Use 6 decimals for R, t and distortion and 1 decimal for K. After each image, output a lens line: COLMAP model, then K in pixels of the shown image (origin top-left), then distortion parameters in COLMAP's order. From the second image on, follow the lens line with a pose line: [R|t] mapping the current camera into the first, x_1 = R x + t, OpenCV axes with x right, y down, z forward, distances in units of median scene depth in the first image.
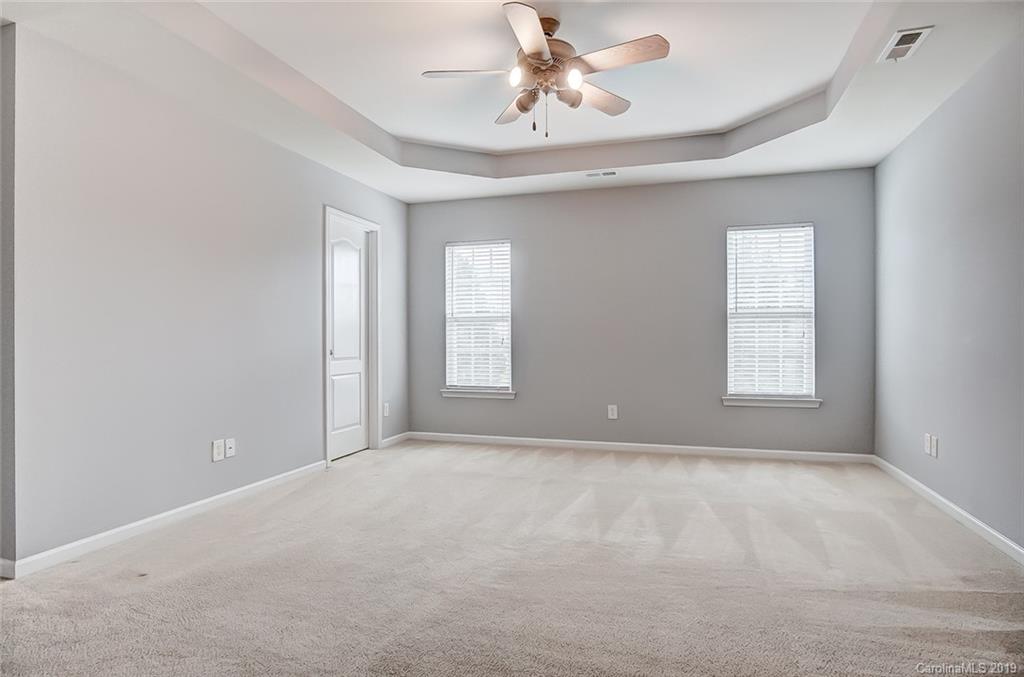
lens RADIAL K [[559.5, 0, 511.3], [0, 559.5, 335.2], [0, 0, 1]] dist [-0.029130, 0.006619]
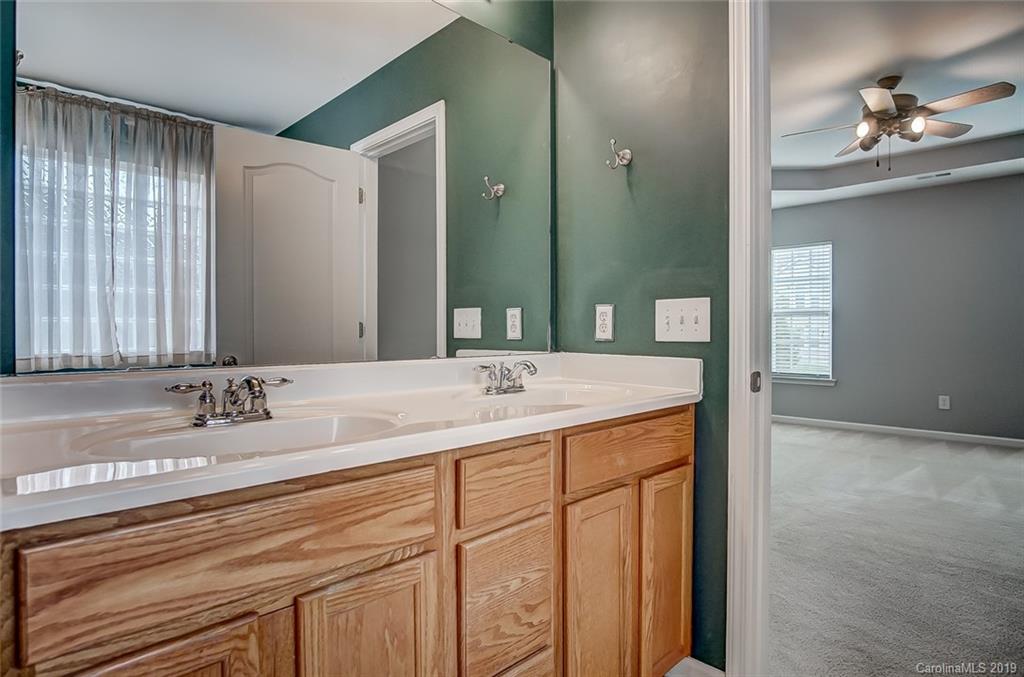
lens RADIAL K [[559.5, 0, 503.2], [0, 559.5, 334.1], [0, 0, 1]] dist [-0.029130, 0.006619]
pose [[0.887278, 0.006430, -0.461189, -0.081191], [0.000559, 0.999887, 0.015016, -0.005952], [0.461234, -0.013581, 0.887175, -0.305674]]
